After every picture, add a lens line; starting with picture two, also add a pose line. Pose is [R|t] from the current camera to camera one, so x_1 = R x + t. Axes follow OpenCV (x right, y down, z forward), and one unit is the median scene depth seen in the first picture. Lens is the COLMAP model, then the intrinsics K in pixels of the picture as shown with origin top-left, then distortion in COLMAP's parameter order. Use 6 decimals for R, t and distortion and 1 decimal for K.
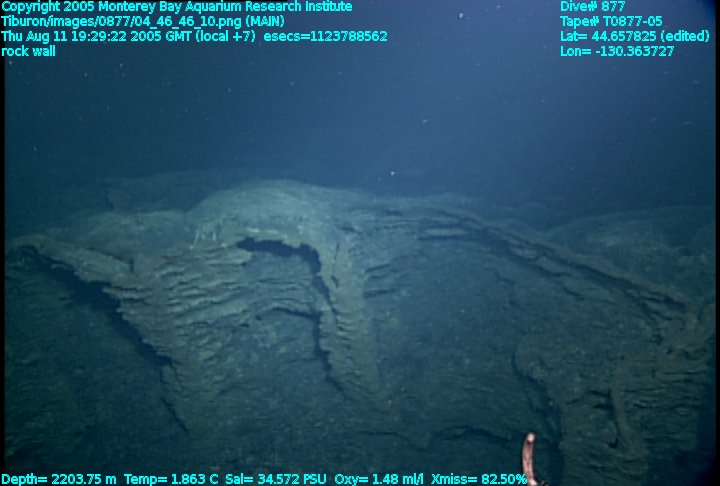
lens RADIAL K [[465.6, 0, 366.0], [0, 465.6, 263.7], [0, 0, 1]] dist [-0.080398, 0.062725]
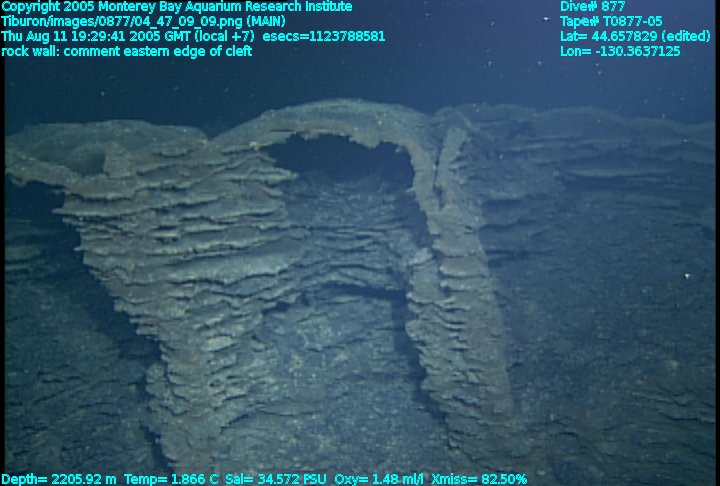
lens RADIAL K [[590.5, 0, 365.0], [0, 590.5, 258.2], [0, 0, 1]] dist [-0.016531, 0.121695]
pose [[0.992668, -0.008907, -0.120547, -0.060234], [-0.010215, 0.987533, -0.157083, 0.199900], [0.120443, 0.157163, 0.980201, 0.240524]]
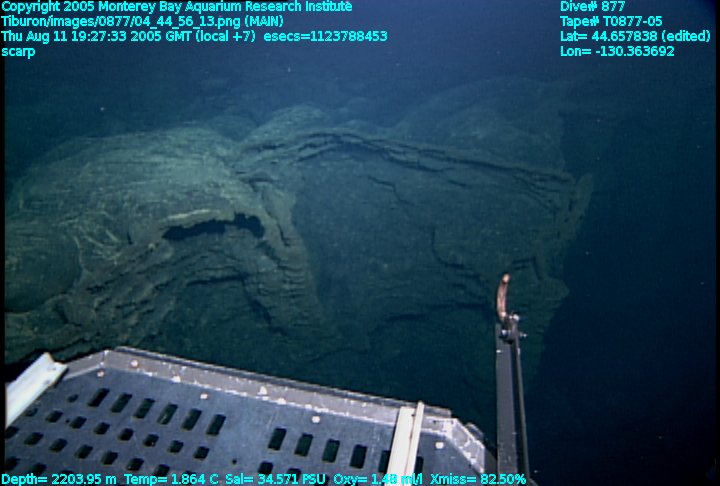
lens RADIAL K [[465.6, 0, 369.8], [0, 465.6, 265.4], [0, 0, 1]] dist [-0.080398, 0.062725]
pose [[0.810710, -0.353981, 0.466312, -0.333823], [0.213889, 0.920529, 0.326922, -0.164706], [-0.544978, -0.165300, 0.821994, 0.100666]]
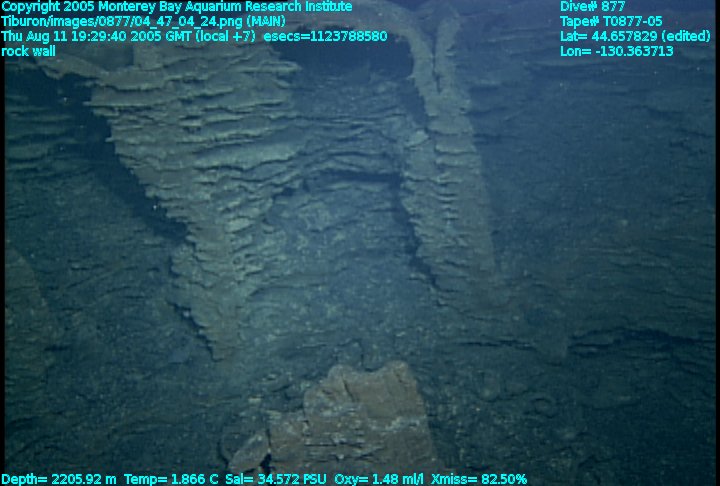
lens RADIAL K [[590.5, 0, 361.7], [0, 590.5, 267.0], [0, 0, 1]] dist [-0.016531, 0.121695]
pose [[0.998847, -0.041098, -0.024796, -0.141491], [0.041214, 0.999142, 0.004191, 0.254642], [0.024603, -0.005208, 0.999684, 0.132902]]
